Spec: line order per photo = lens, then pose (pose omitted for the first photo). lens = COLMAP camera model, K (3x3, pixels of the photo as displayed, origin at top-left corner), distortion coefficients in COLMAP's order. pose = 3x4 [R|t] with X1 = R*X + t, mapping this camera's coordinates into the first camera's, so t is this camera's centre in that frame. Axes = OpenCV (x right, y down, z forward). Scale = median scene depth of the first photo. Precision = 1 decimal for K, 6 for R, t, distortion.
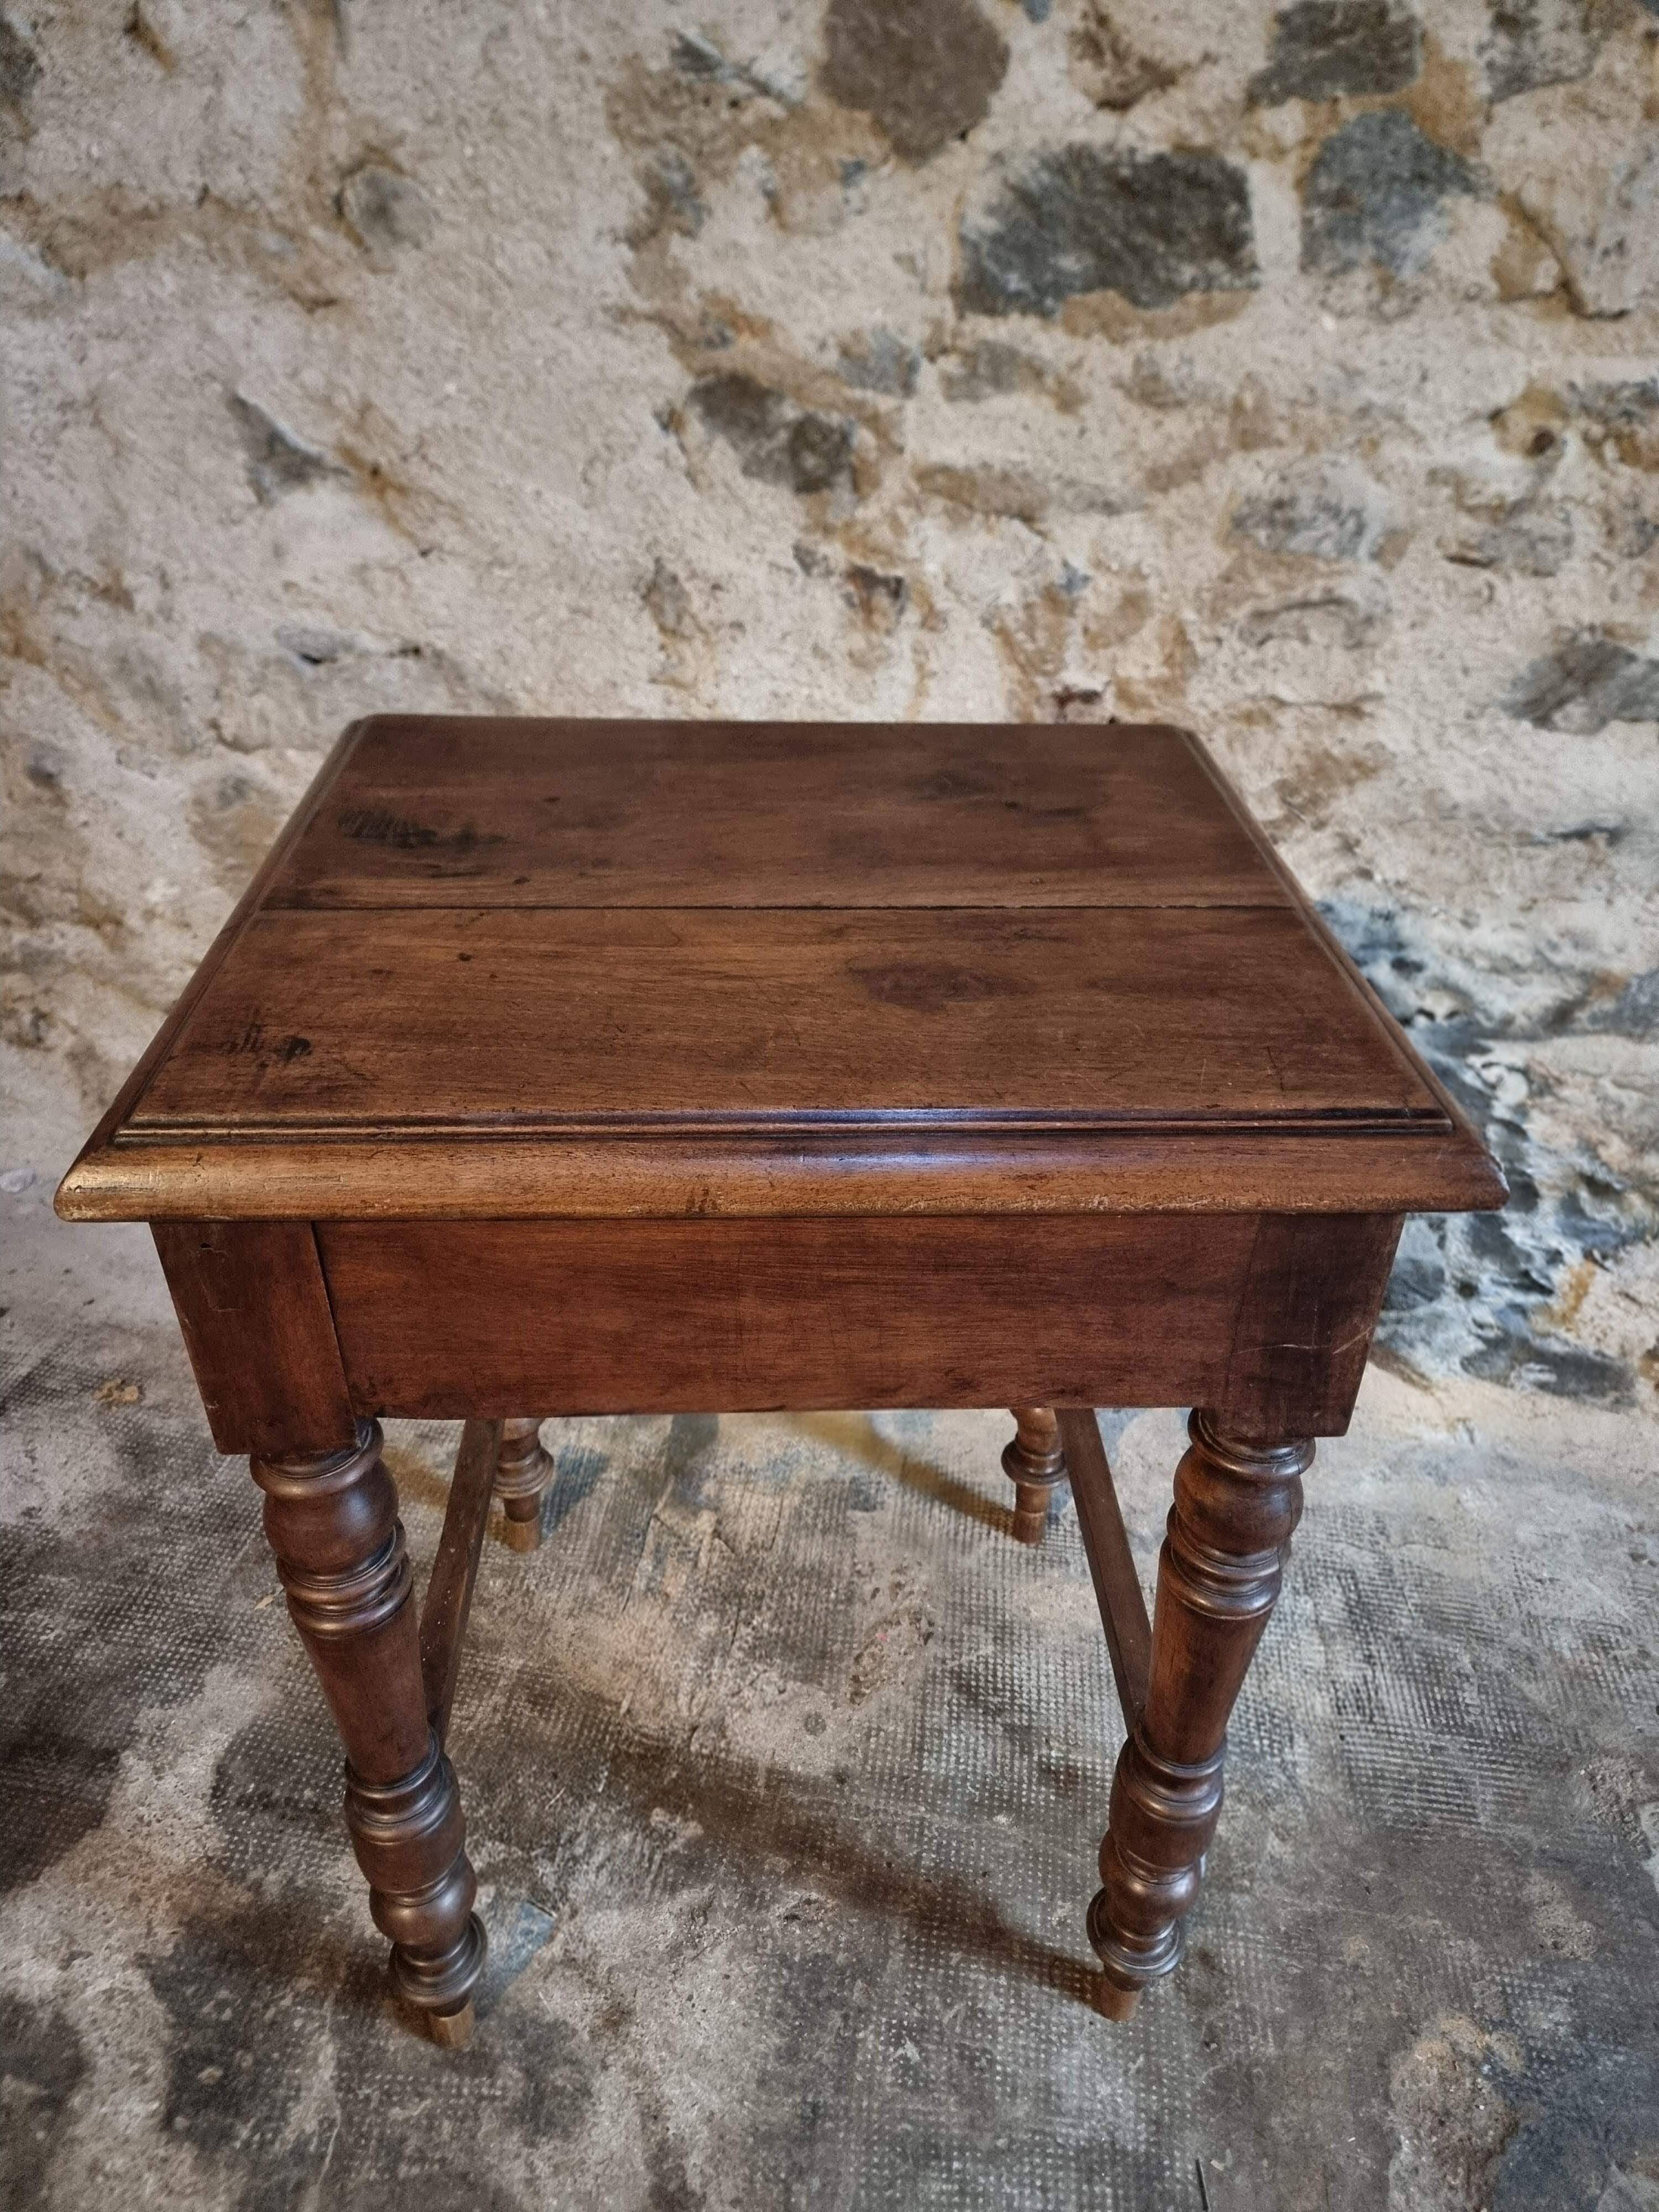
lens RADIAL K [[1545.2, 0, 823.5], [0, 1545.2, 1109.6], [0, 0, 1]] dist [0.060376, -0.061501]
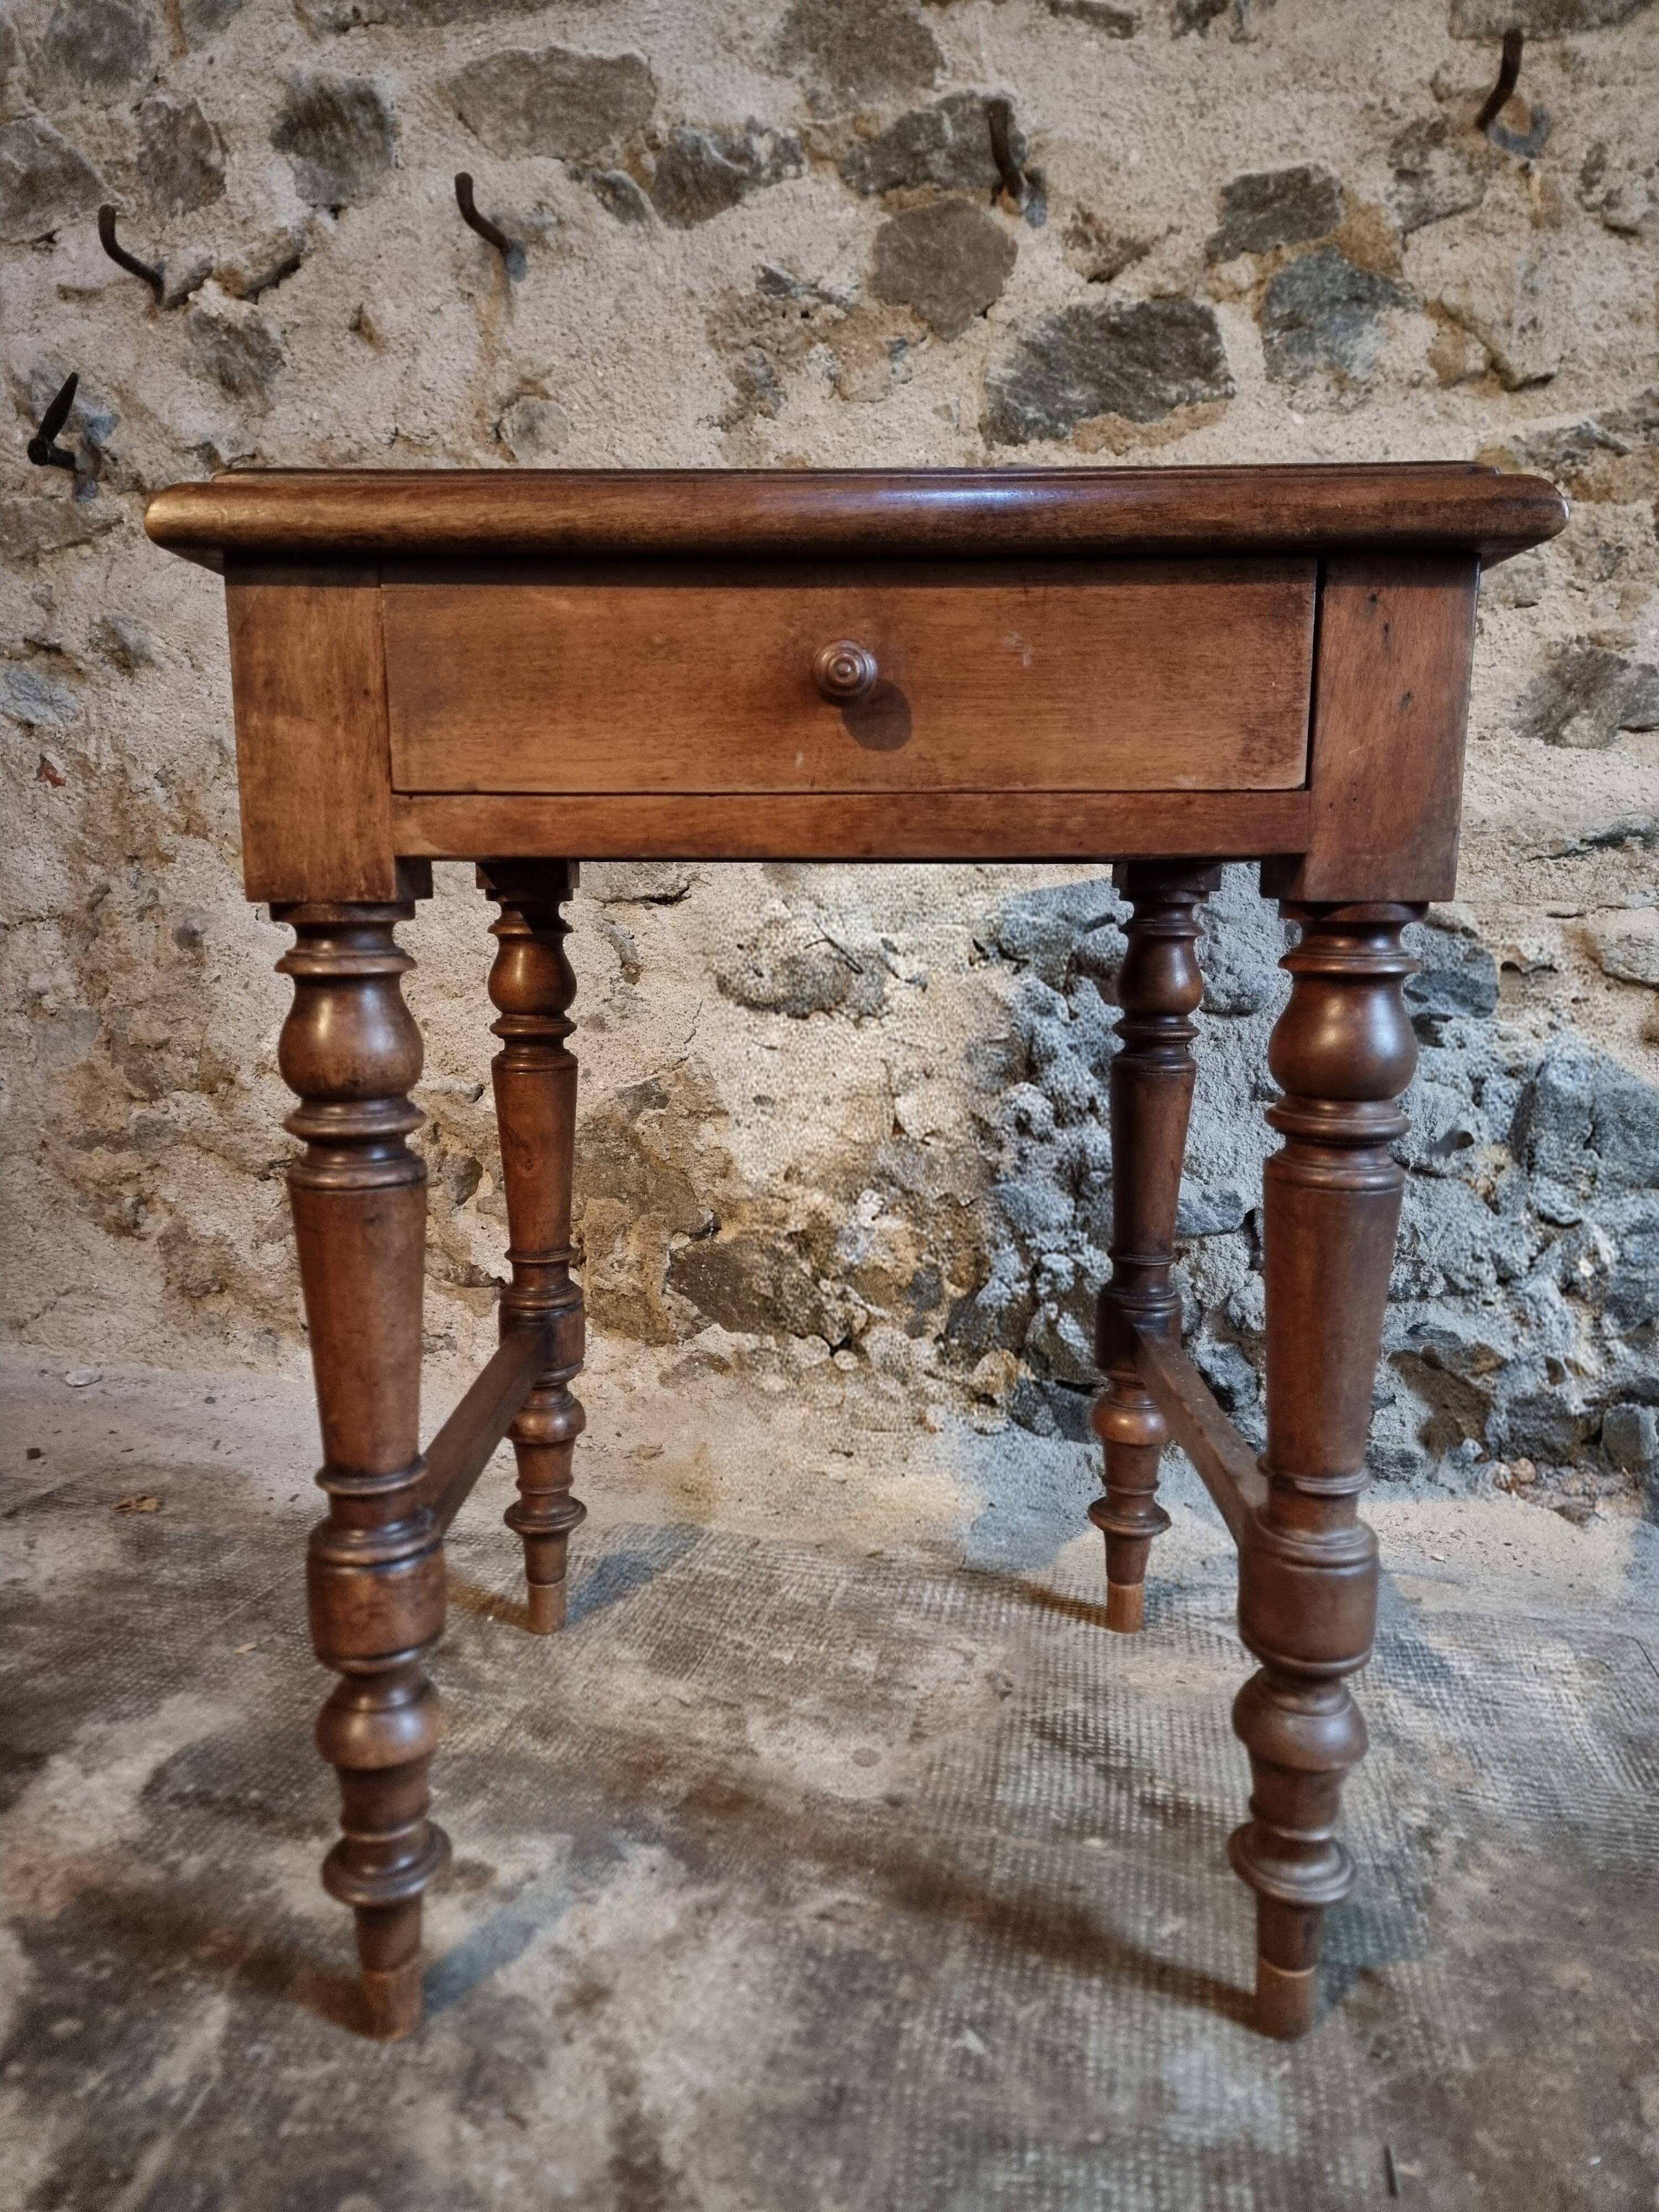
lens RADIAL K [[1525.2, 0, 831.2], [0, 1525.2, 1103.2], [0, 0, 1]] dist [0.078045, -0.074420]
pose [[0.997266, -0.015114, -0.072329, 0.044036], [-0.016666, 0.907625, -0.419451, 0.454734], [0.071987, 0.419510, 0.904892, 0.119673]]
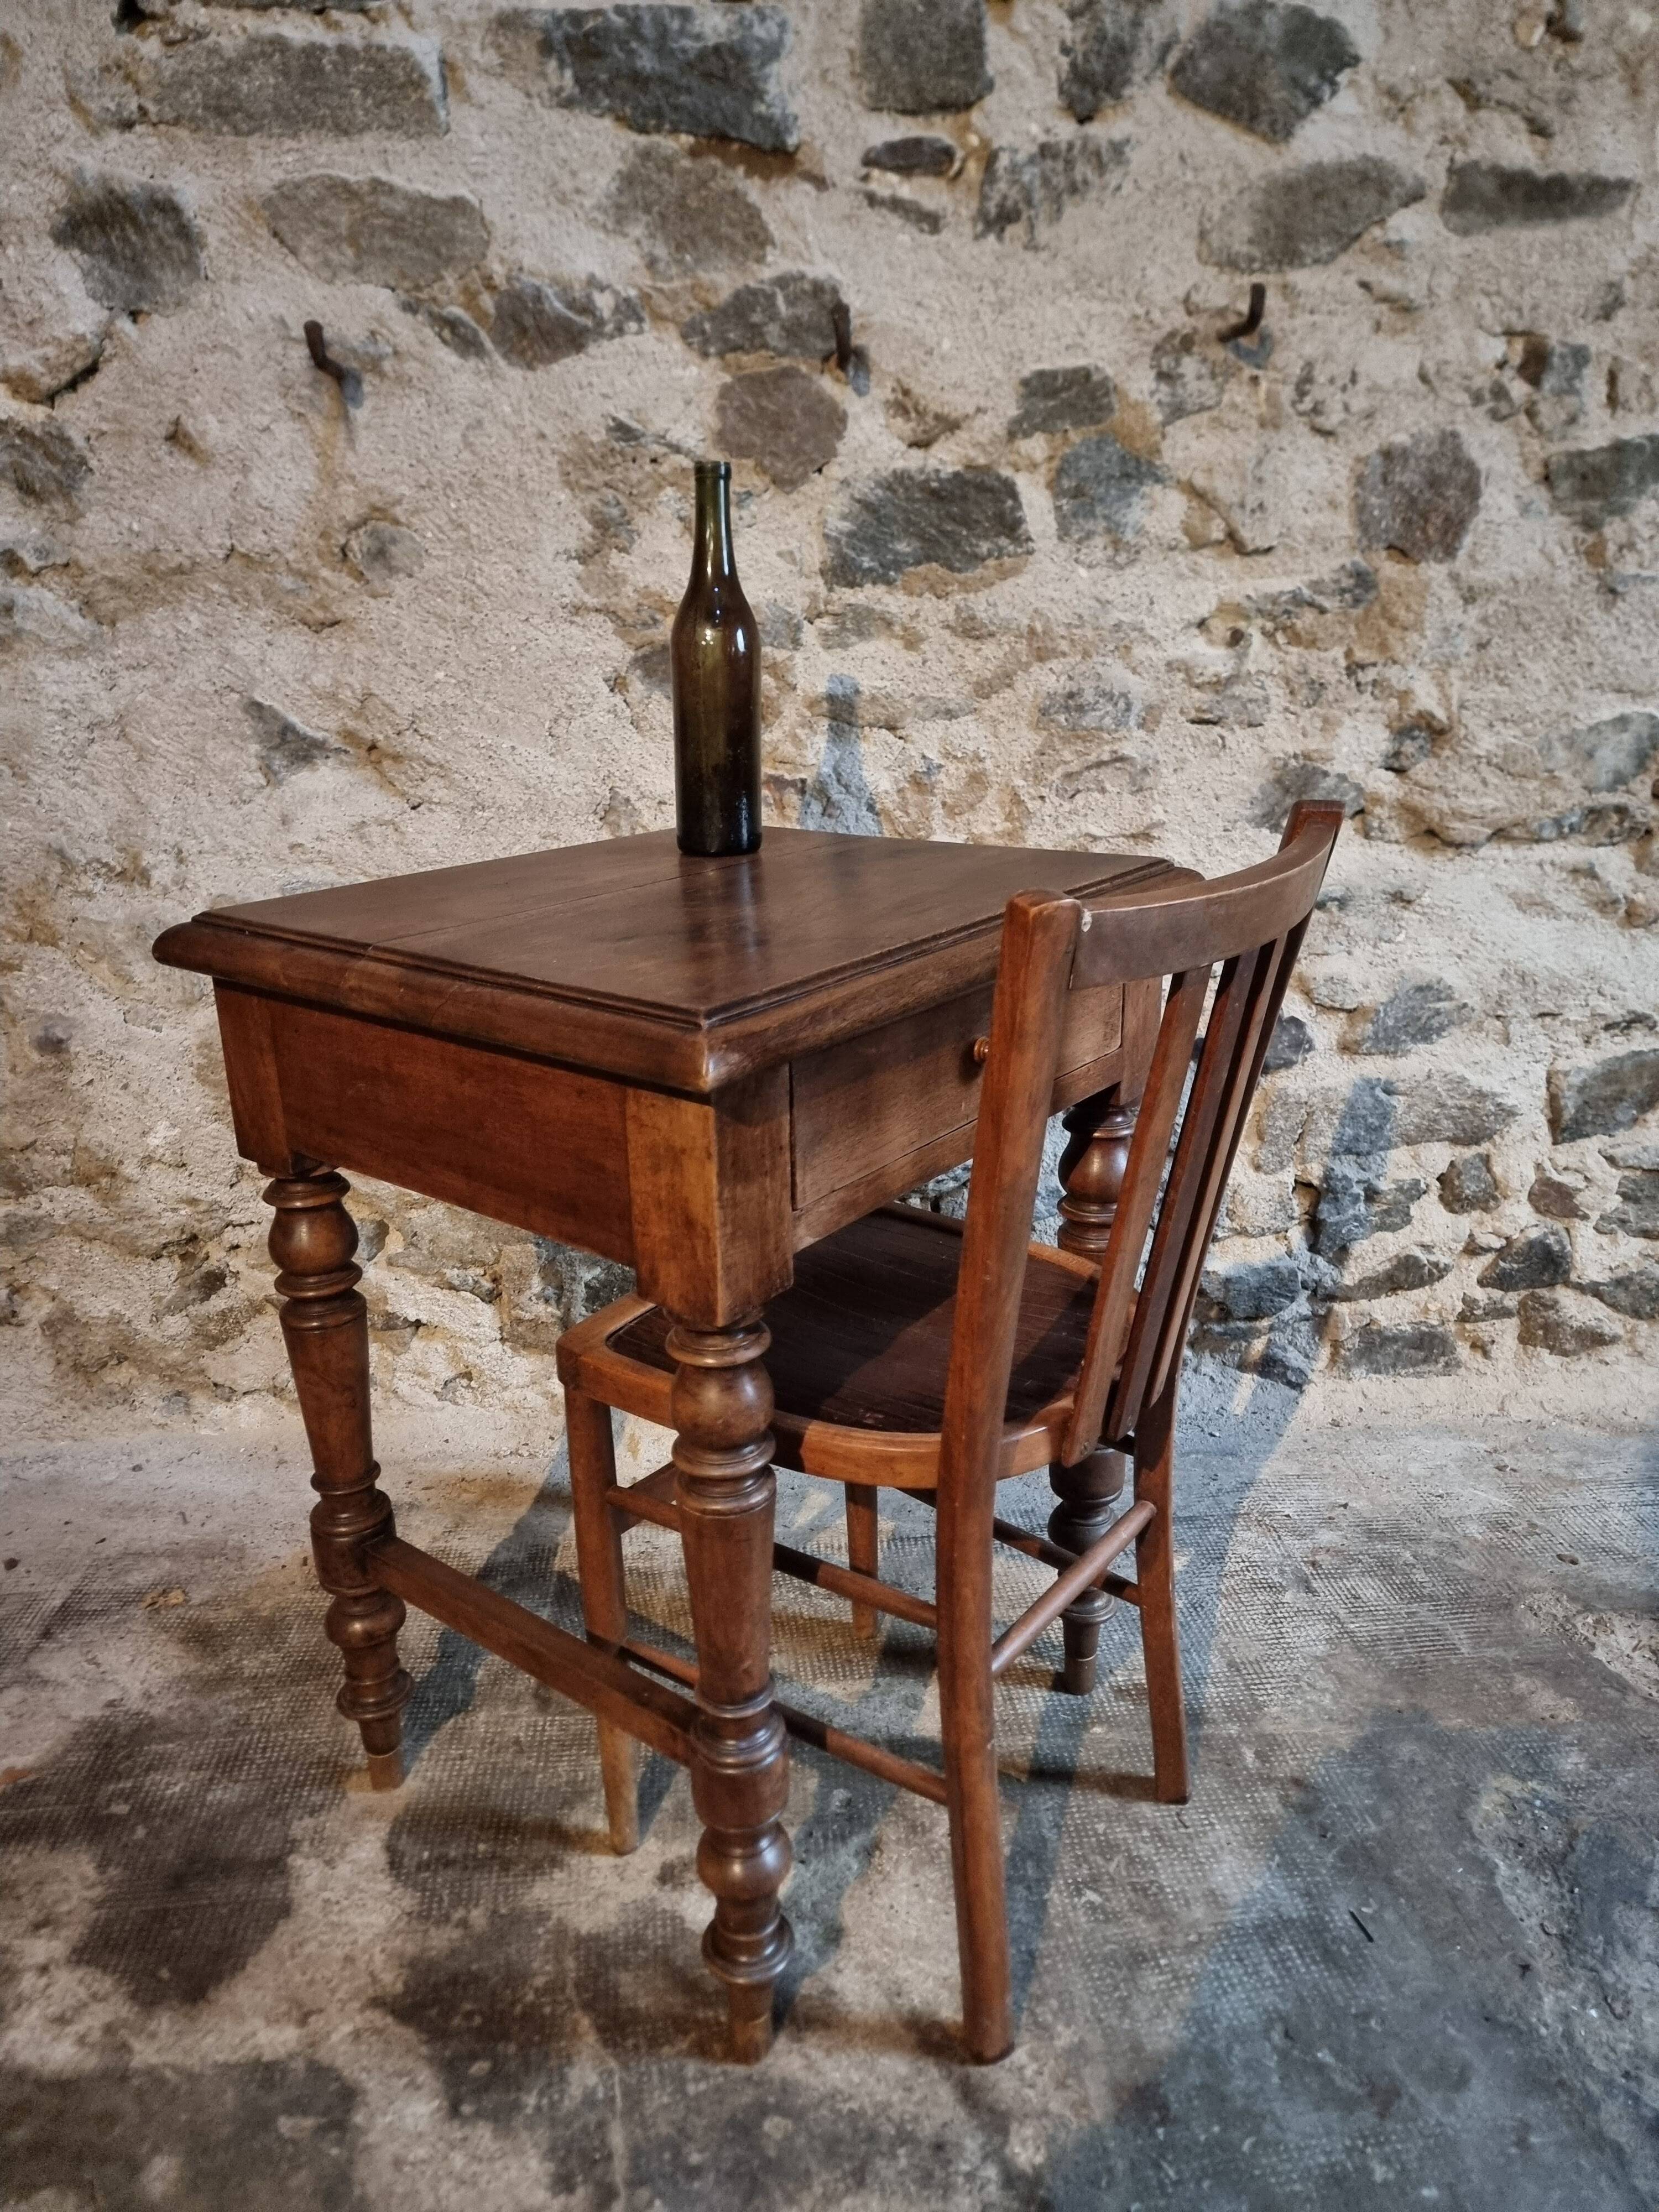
lens RADIAL K [[1532.5, 0, 817.7], [0, 1532.5, 1110.3], [0, 0, 1]] dist [0.059216, -0.054686]
pose [[0.969239, -0.132510, 0.207407, -0.266808], [0.181465, 0.954042, -0.238483, 0.258369], [-0.166274, 0.268785, 0.948740, -0.174163]]
